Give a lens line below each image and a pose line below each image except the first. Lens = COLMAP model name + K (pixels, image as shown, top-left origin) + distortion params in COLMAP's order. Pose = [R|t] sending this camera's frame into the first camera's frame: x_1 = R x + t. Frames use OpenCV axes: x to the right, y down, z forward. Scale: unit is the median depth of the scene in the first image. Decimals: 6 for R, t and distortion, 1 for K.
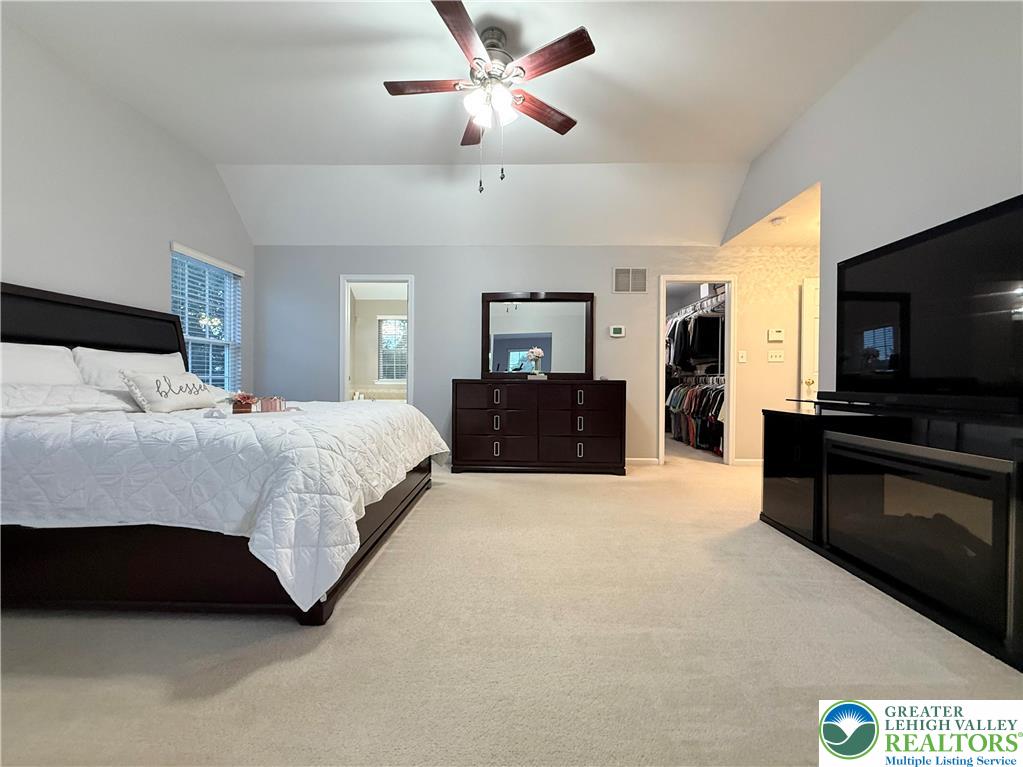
lens RADIAL K [[410.2, 0, 517.6], [0, 410.2, 384.9], [0, 0, 1]] dist [0.002098, -0.000265]
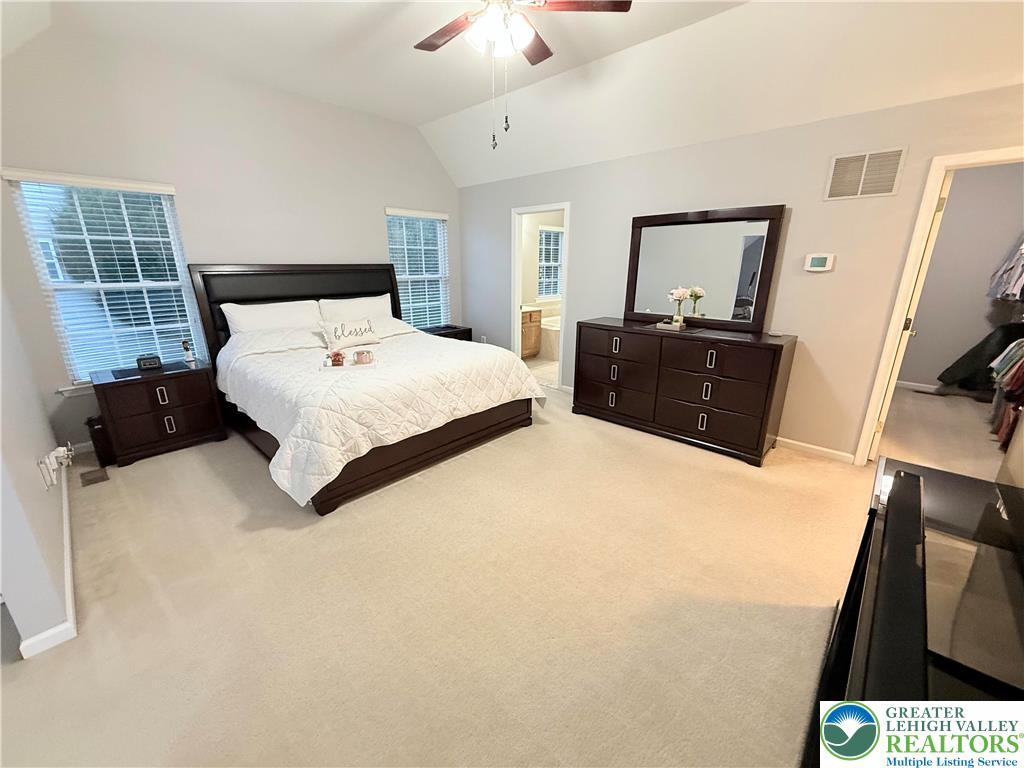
lens RADIAL K [[410.6, 0, 516.6], [0, 410.6, 386.1], [0, 0, 1]] dist [0.002098, -0.000265]
pose [[0.742132, 0.188263, -0.643271, 0.404105], [-0.006479, 0.961712, 0.273986, -0.137624], [0.670222, -0.199166, 0.714937, 0.180652]]
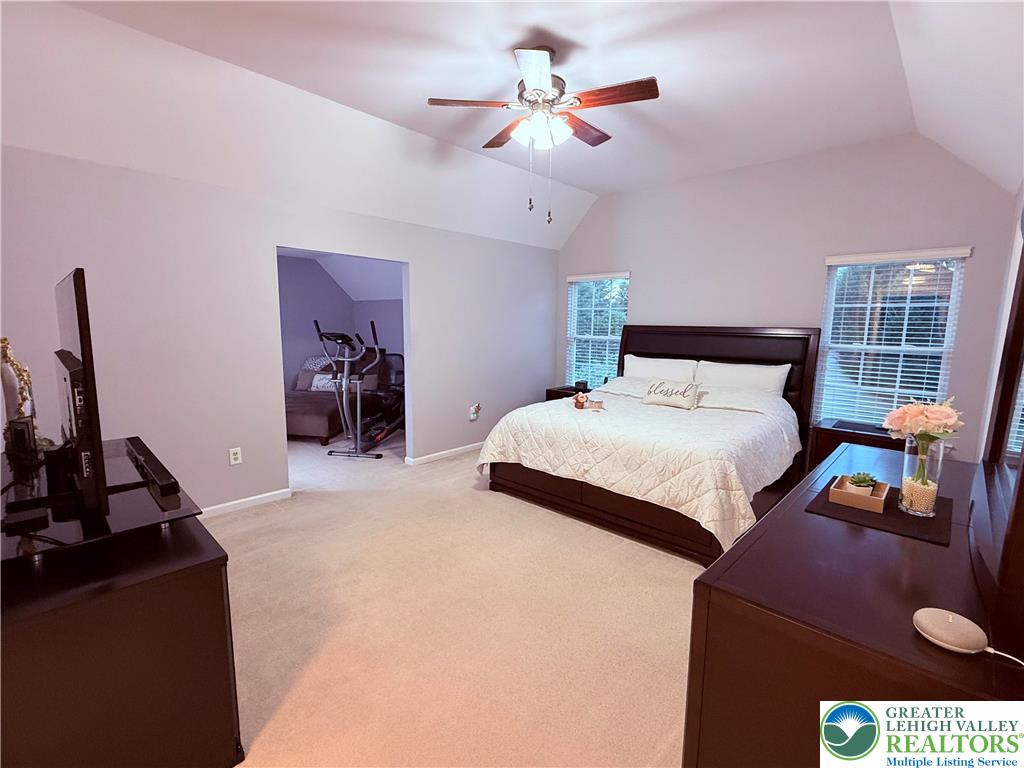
lens RADIAL K [[461.1, 0, 511.1], [0, 461.1, 384.0], [0, 0, 1]] dist [0.001072, 0.000615]
pose [[-0.679214, 0.086797, -0.728790, 0.515242], [-0.026463, 0.989440, 0.142503, -0.155183], [0.733463, 0.116077, -0.669745, 1.084244]]
